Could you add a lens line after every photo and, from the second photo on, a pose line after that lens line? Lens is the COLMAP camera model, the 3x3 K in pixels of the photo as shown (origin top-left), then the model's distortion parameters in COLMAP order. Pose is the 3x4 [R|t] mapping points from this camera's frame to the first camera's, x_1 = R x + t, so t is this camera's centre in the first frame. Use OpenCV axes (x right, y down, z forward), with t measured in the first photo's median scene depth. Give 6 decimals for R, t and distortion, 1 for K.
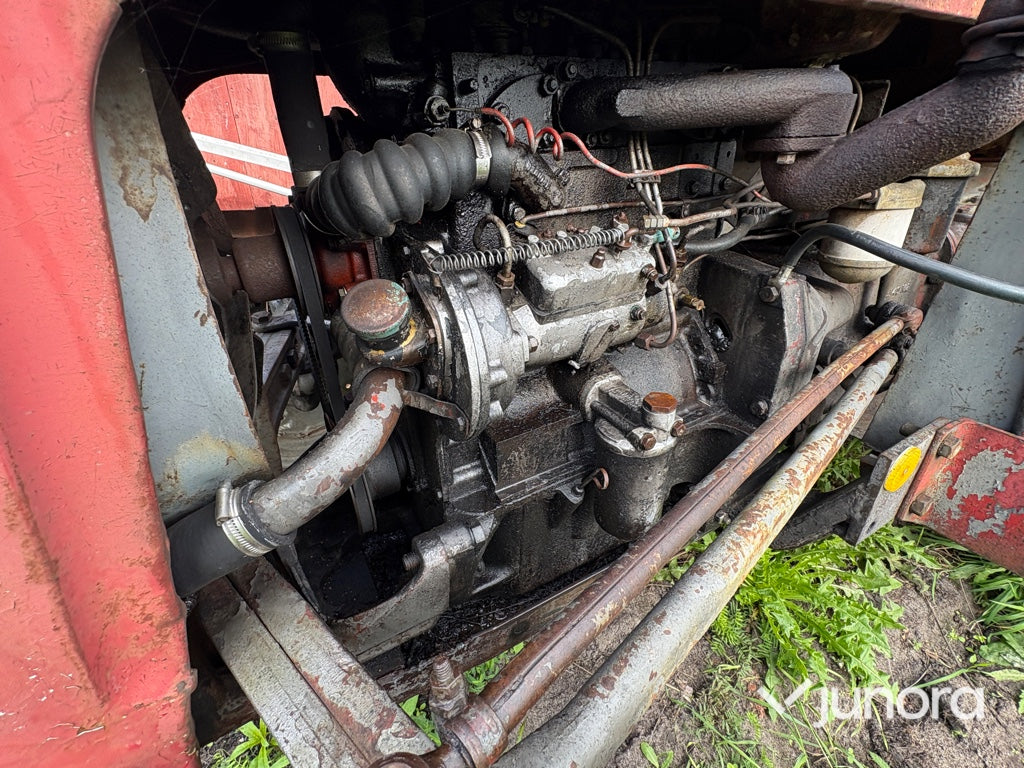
lens RADIAL K [[461.0, 0, 512.0], [0, 461.0, 384.0], [0, 0, 1]] dist [0.001394, 0.000113]
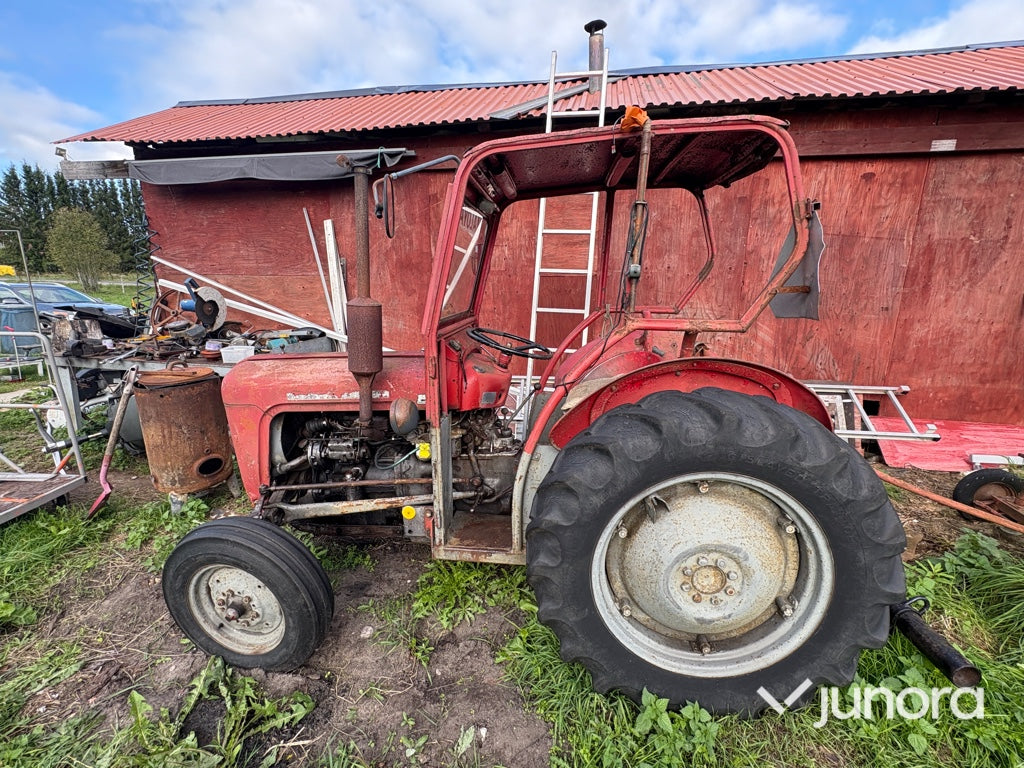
lens RADIAL K [[461.0, 0, 512.0], [0, 461.0, 384.0], [0, 0, 1]] dist [0.001394, 0.000113]
pose [[0.810623, 0.125133, -0.572042, 4.005308], [-0.265041, 0.949510, -0.167878, -0.448010], [0.522153, 0.287701, 0.802860, -2.084583]]
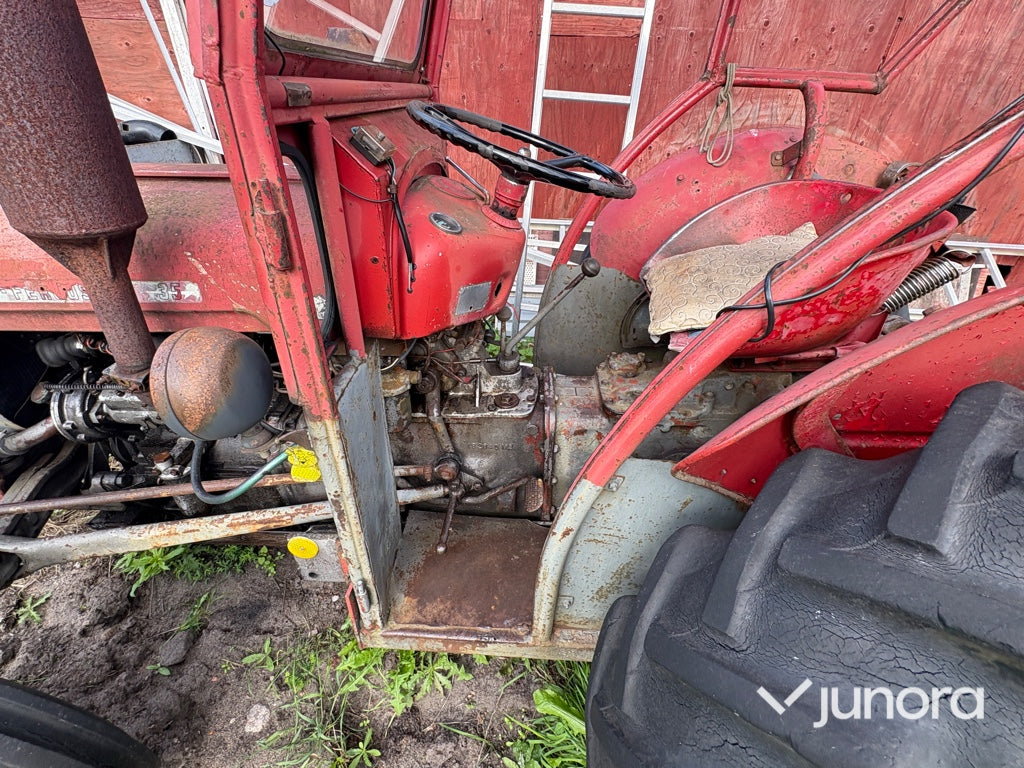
lens RADIAL K [[461.0, 0, 512.0], [0, 461.0, 384.0], [0, 0, 1]] dist [0.001394, 0.000113]
pose [[0.849680, 0.306365, -0.429168, 2.351942], [-0.268834, 0.951864, 0.147250, -0.974561], [0.453622, -0.009741, 0.891141, -0.185604]]
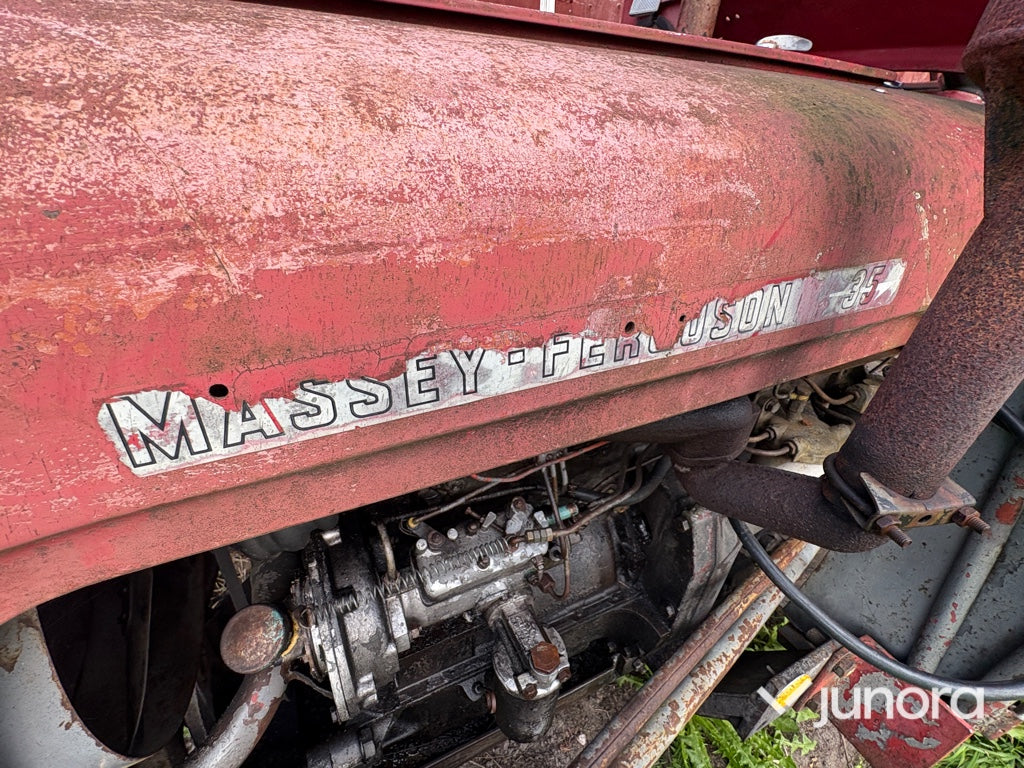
lens RADIAL K [[463.6, 0, 509.1], [0, 463.6, 384.8], [0, 0, 1]] dist [-0.000321, 0.000382]
pose [[0.994593, 0.102625, -0.015884, 0.173124], [-0.101420, 0.992792, 0.063860, -0.590118], [0.022323, -0.061904, 0.997832, -0.029700]]
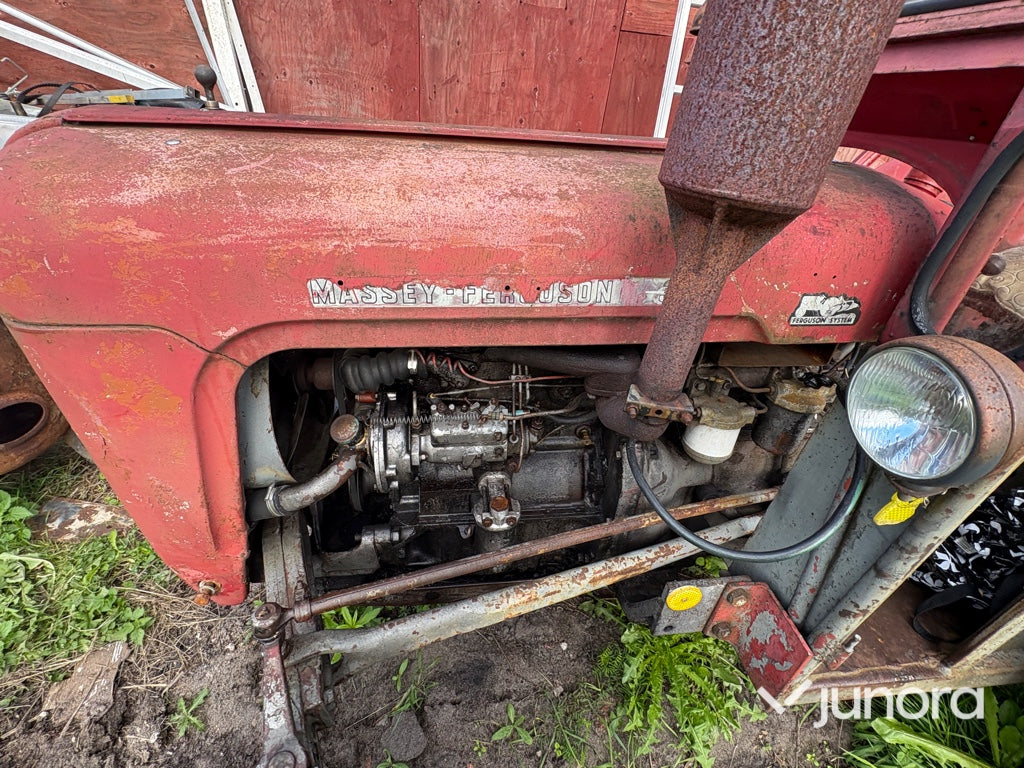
lens RADIAL K [[461.0, 0, 512.0], [0, 461.0, 384.0], [0, 0, 1]] dist [0.001394, 0.000113]
pose [[0.921055, 0.268738, -0.281845, 0.668566], [-0.252300, 0.963092, 0.093801, -0.518179], [0.296651, -0.015286, 0.954864, -0.579478]]
